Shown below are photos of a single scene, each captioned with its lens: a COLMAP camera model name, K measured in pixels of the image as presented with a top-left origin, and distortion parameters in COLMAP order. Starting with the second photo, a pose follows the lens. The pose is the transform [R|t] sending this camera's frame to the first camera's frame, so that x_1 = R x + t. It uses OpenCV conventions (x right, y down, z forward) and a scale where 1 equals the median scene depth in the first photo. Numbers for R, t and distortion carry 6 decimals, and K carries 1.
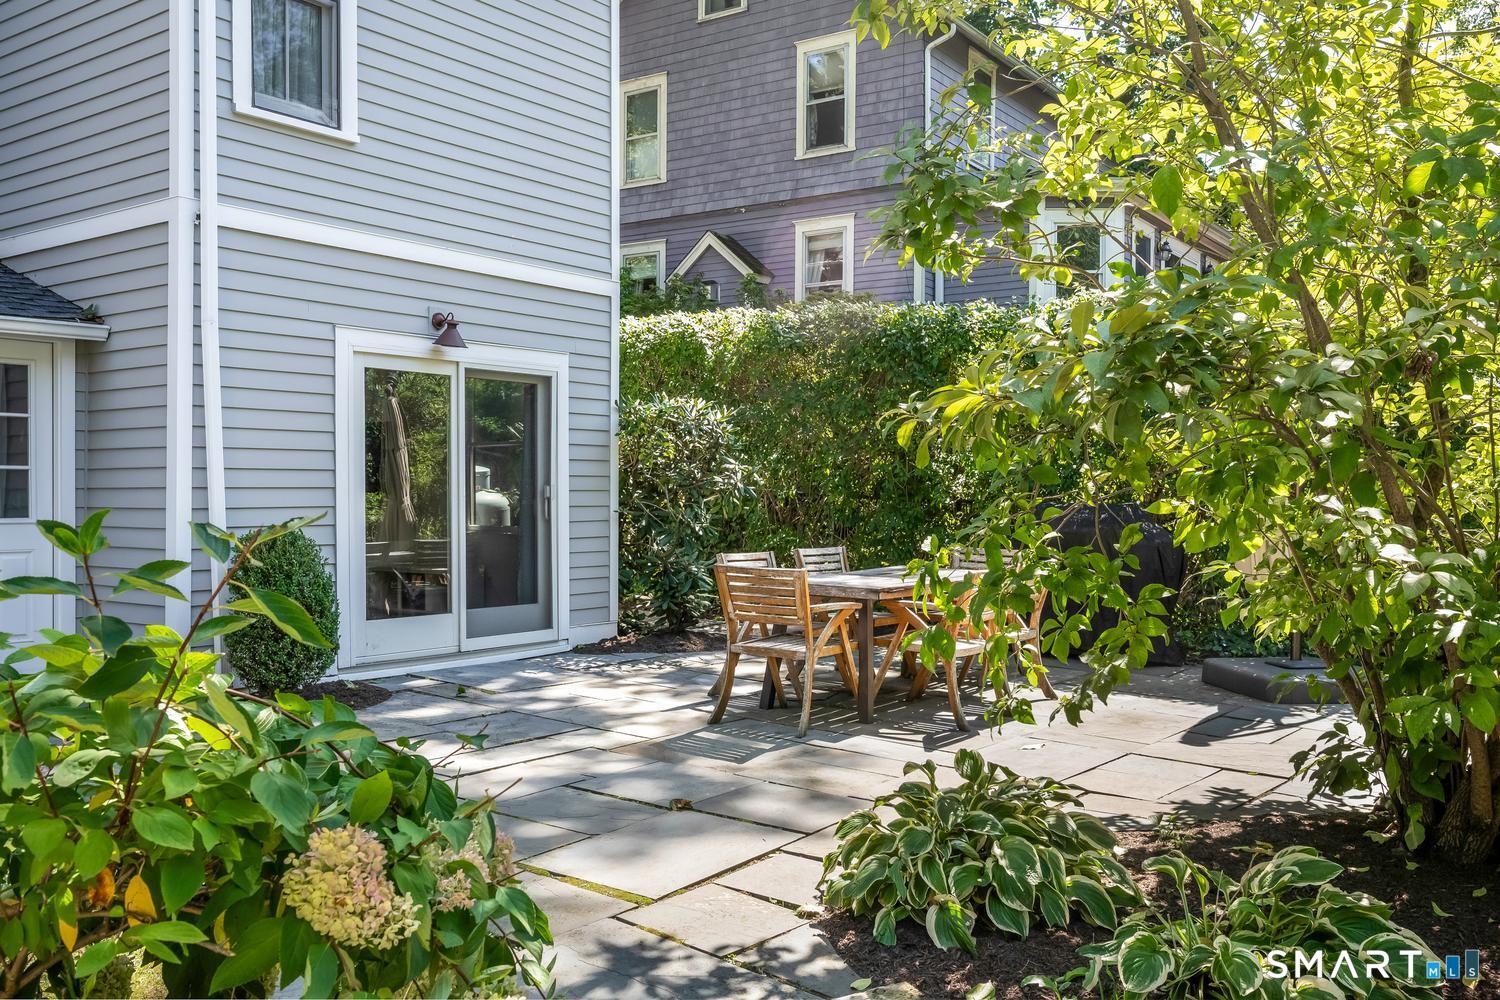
lens RADIAL K [[1308.6, 0, 749.3], [0, 1308.6, 498.9], [0, 0, 1]] dist [-0.005330, -0.001287]
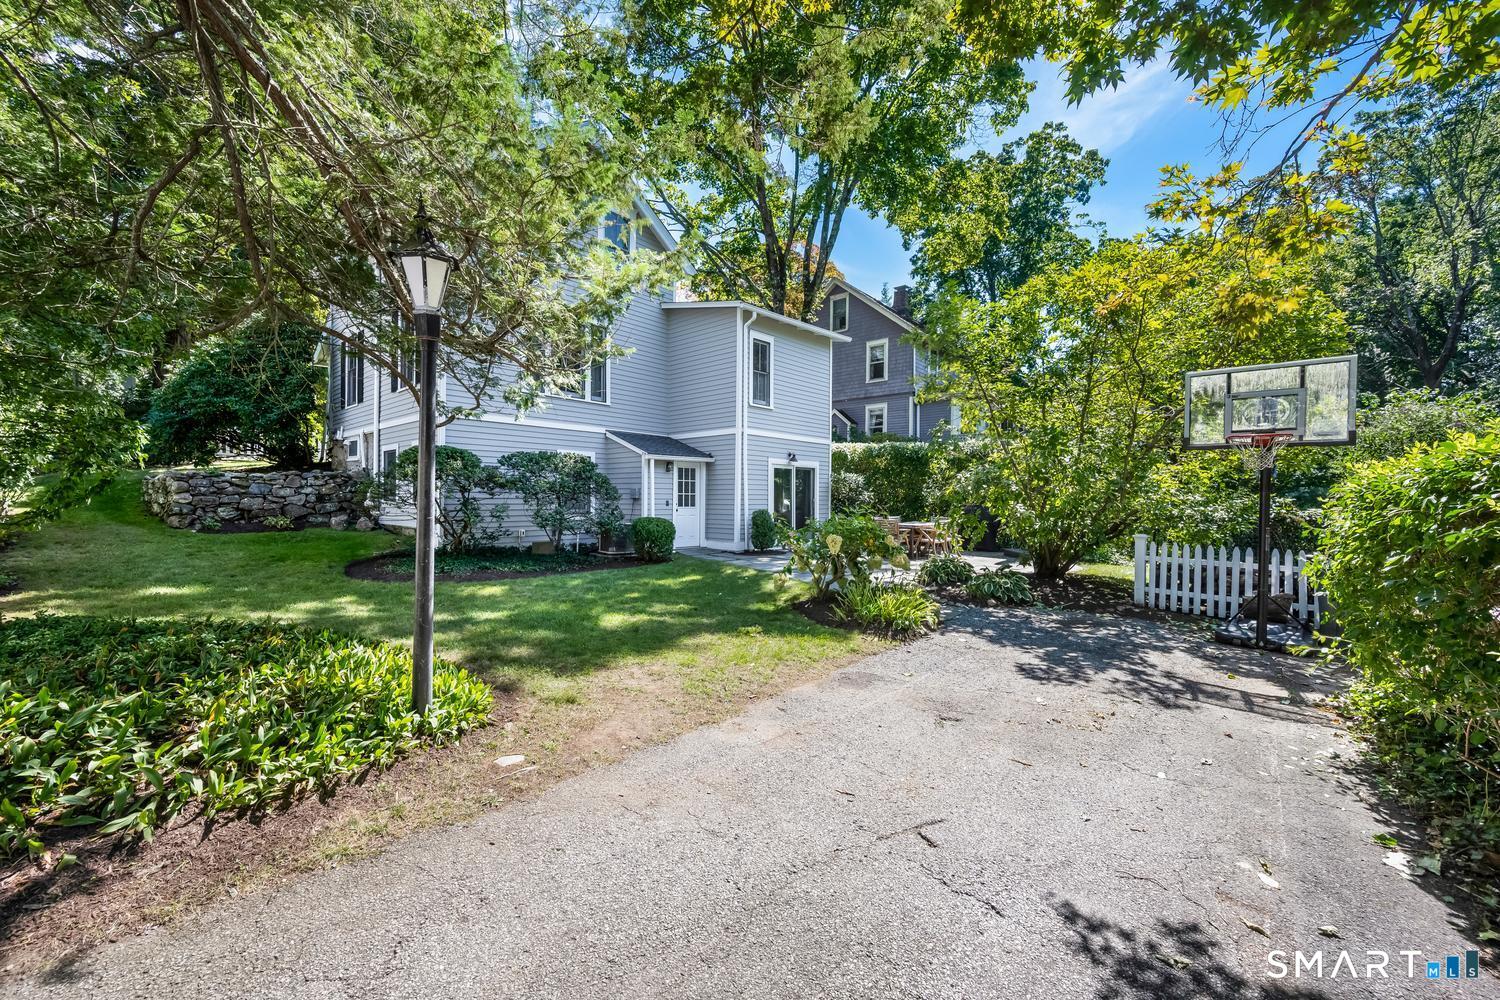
lens RADIAL K [[586.2, 0, 752.7], [0, 586.2, 500.3], [0, 0, 1]] dist [0.000198, -0.000113]
pose [[0.994186, 0.003460, -0.107621, -0.138231], [-0.003961, 0.999982, -0.004442, 0.000962], [0.107603, 0.004843, 0.994182, -0.560204]]
